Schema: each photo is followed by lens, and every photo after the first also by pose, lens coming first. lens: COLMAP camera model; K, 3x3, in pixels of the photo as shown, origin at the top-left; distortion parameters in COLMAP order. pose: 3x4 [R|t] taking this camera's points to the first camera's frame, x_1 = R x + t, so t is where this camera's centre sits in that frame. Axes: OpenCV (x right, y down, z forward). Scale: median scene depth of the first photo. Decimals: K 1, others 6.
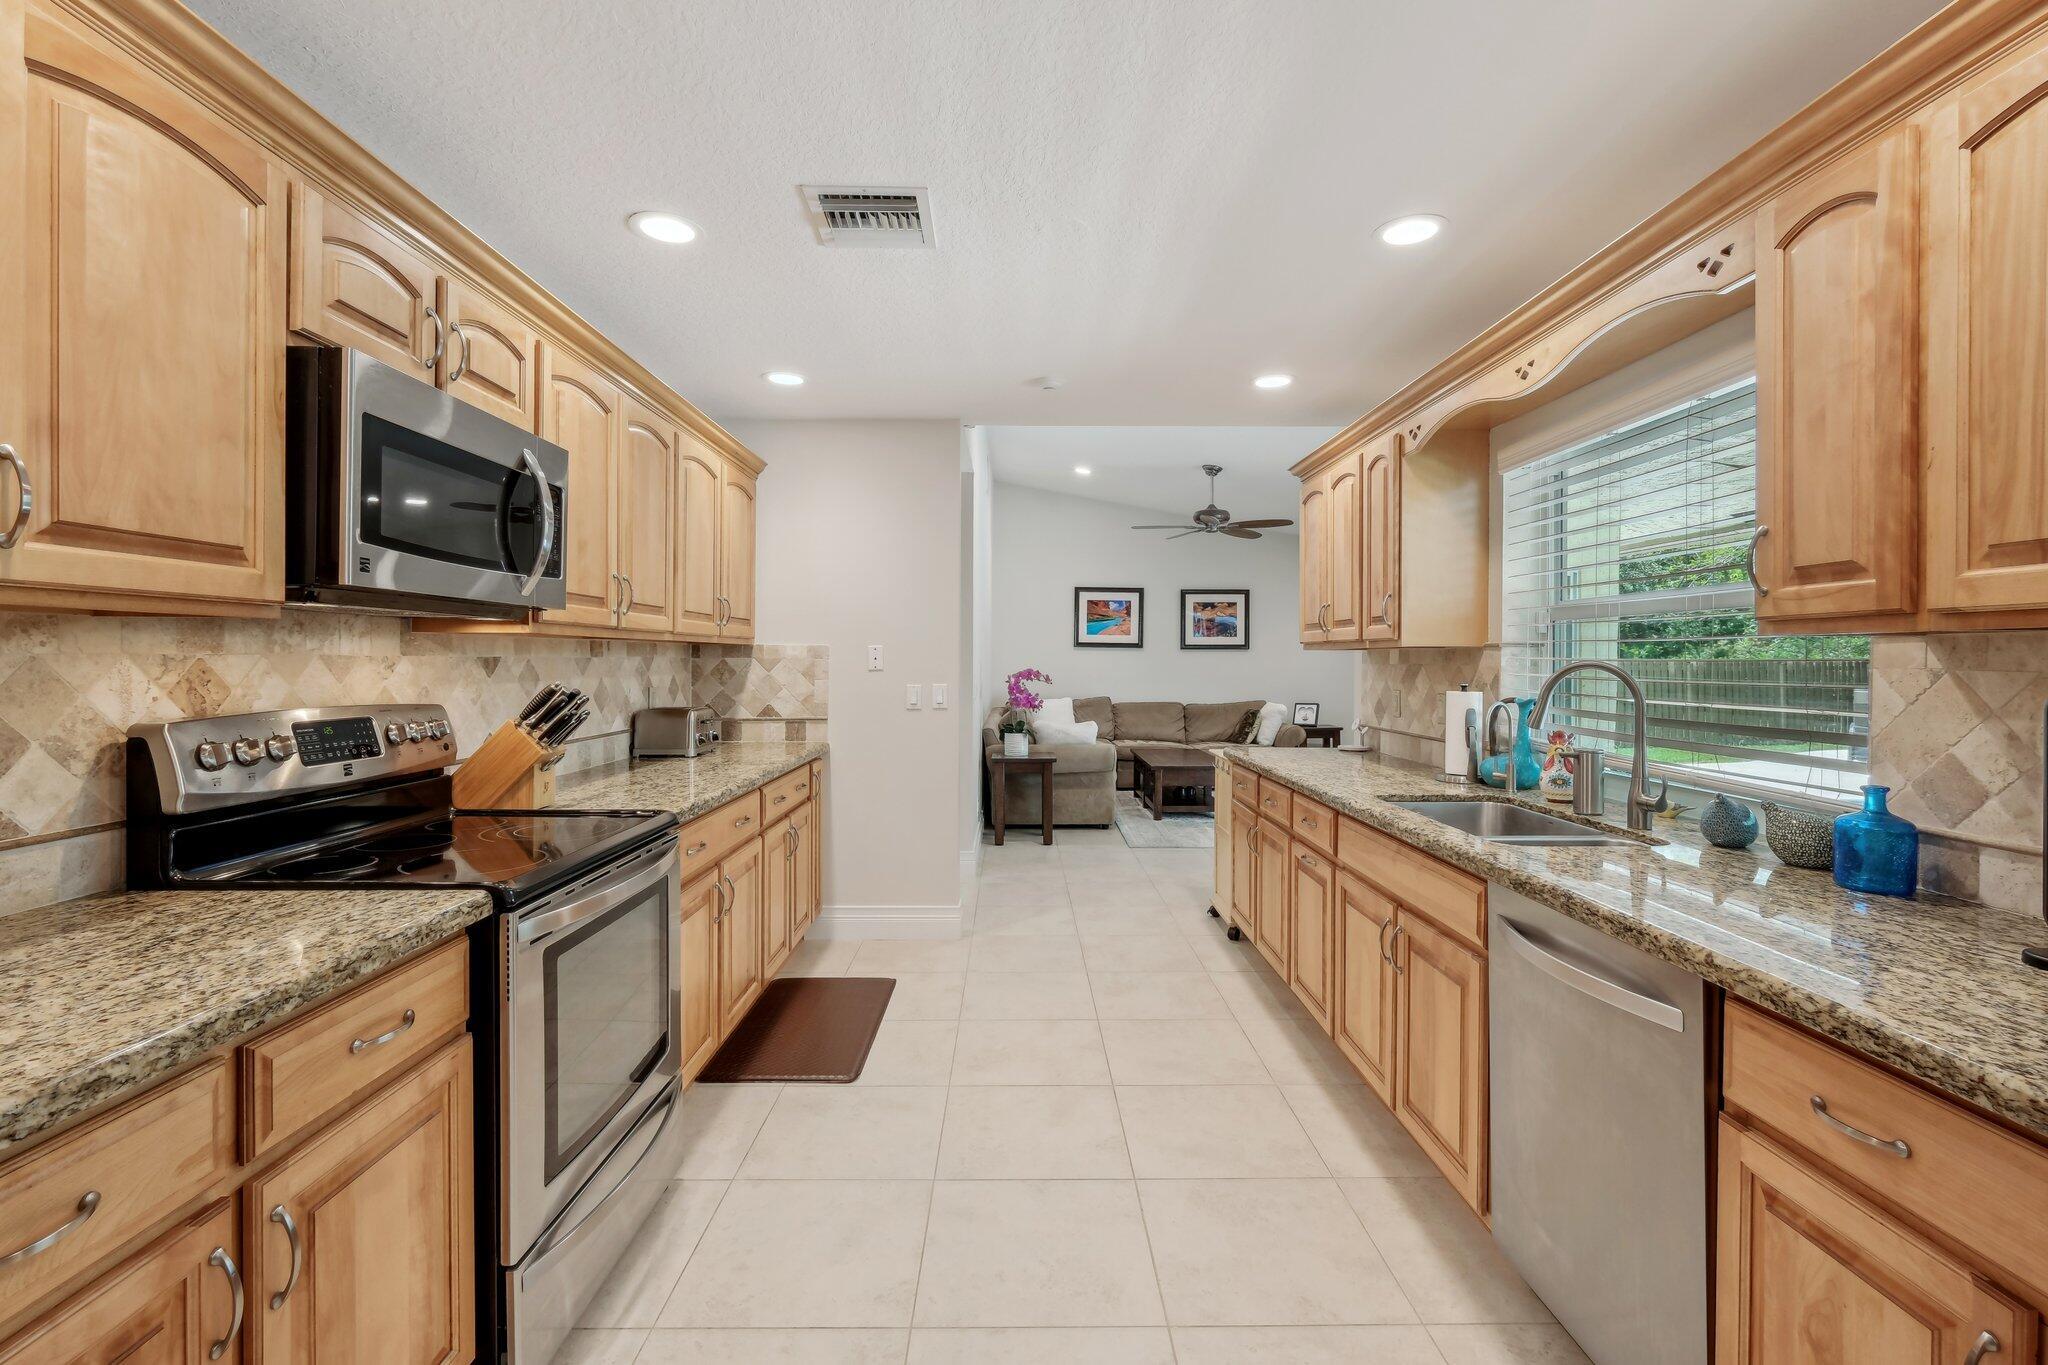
lens RADIAL K [[899.4, 0, 1024.1], [0, 899.4, 665.9], [0, 0, 1]] dist [-0.001047, -0.000084]
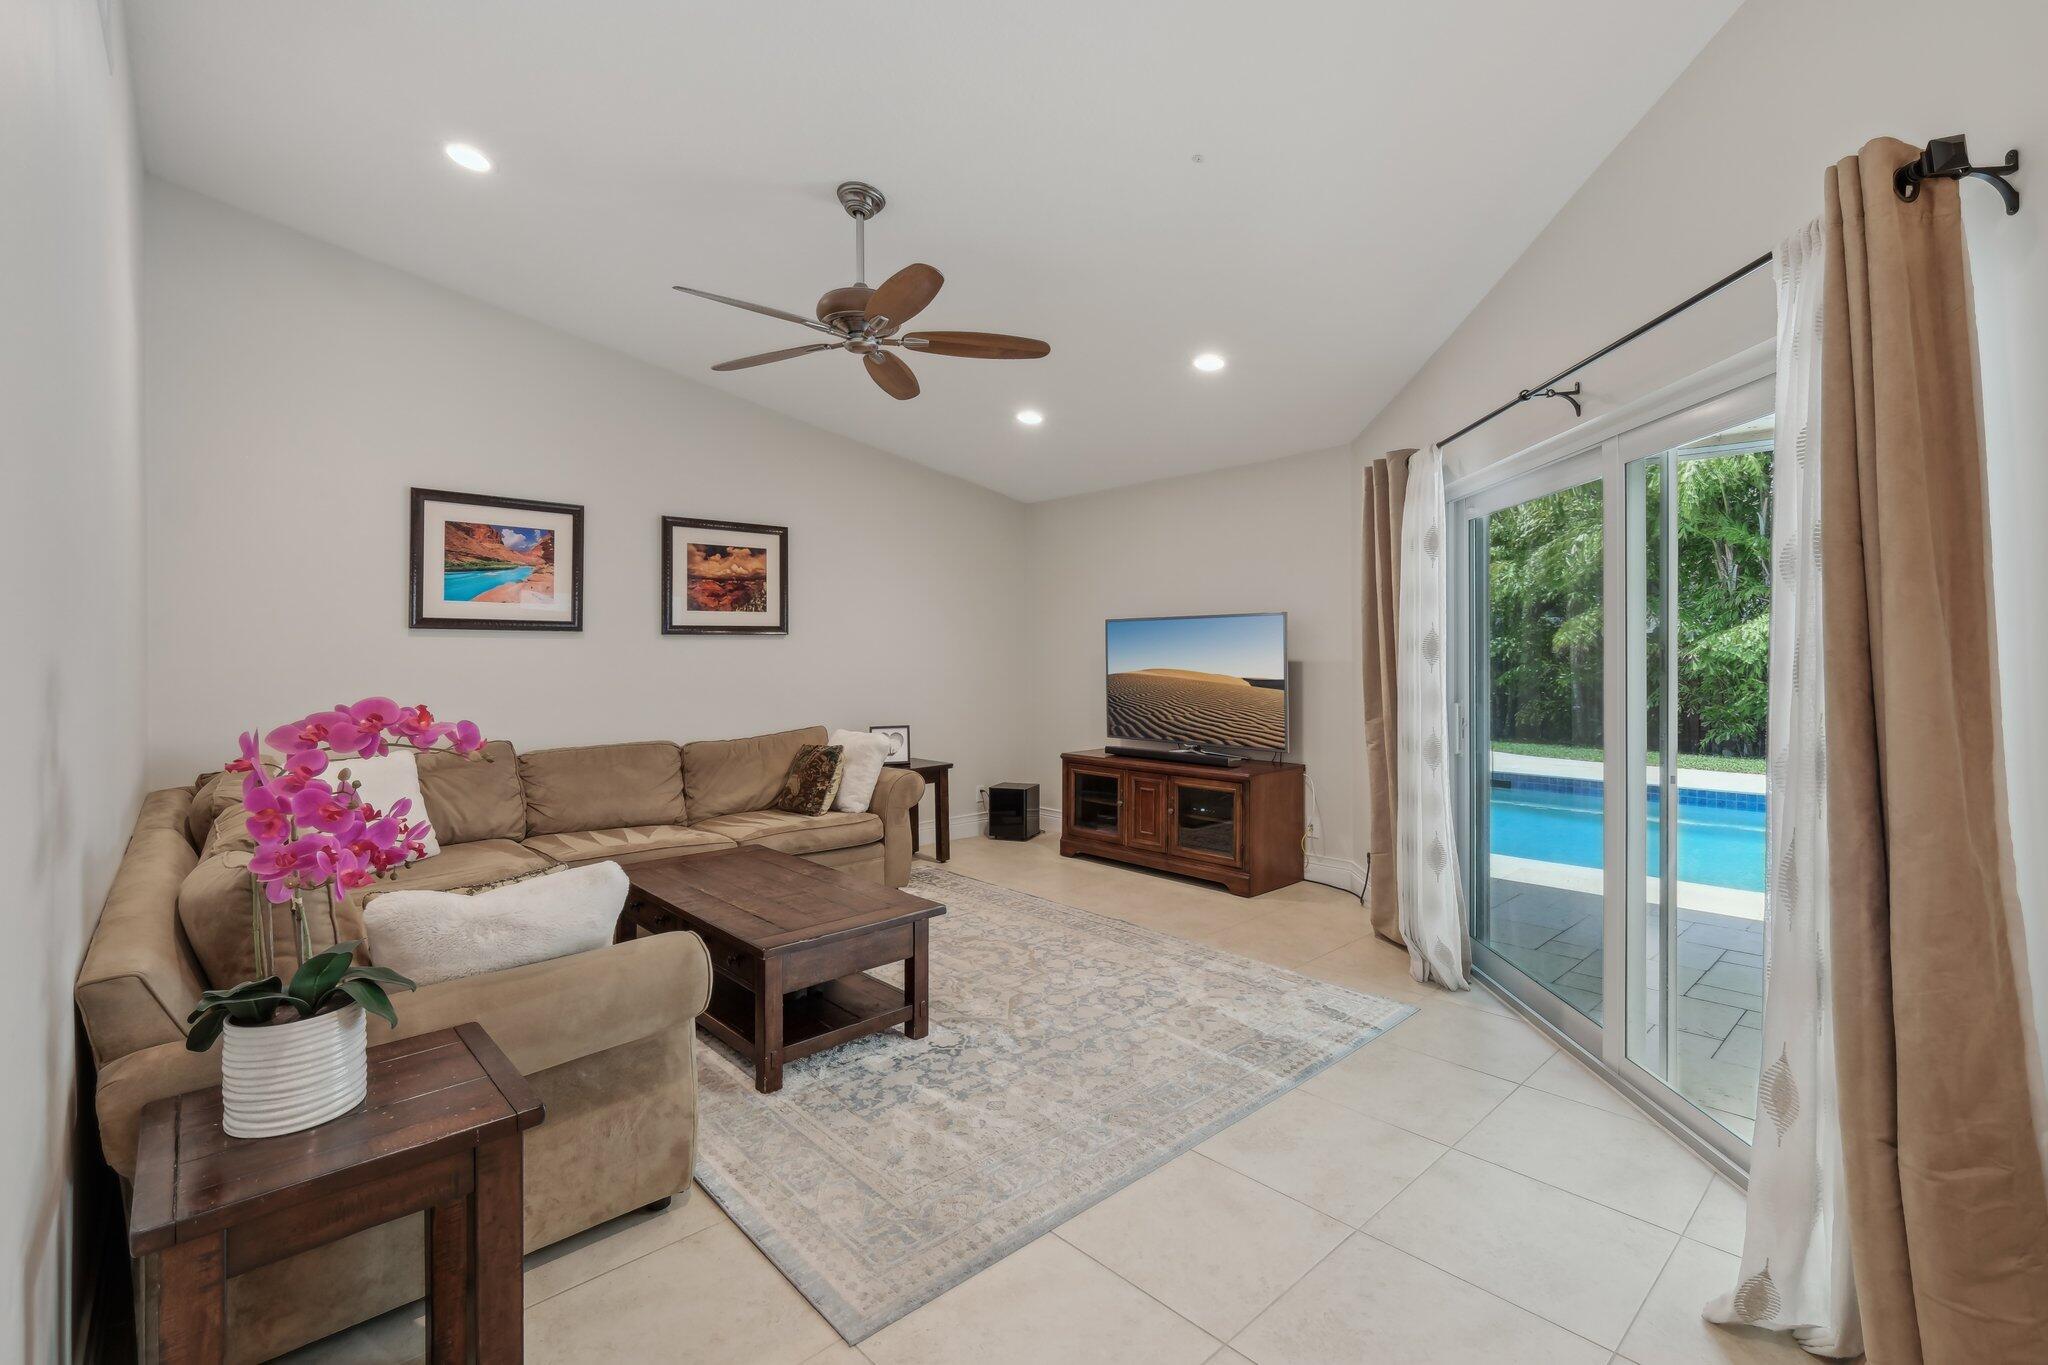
lens RADIAL K [[899.4, 0, 1013.6], [0, 899.4, 652.8], [0, 0, 1]] dist [-0.001047, -0.000084]
pose [[0.746501, -0.009450, 0.665318, -0.016210], [0.016029, 0.999864, -0.003783, -0.003356], [-0.665192, 0.013488, 0.746551, 0.535452]]
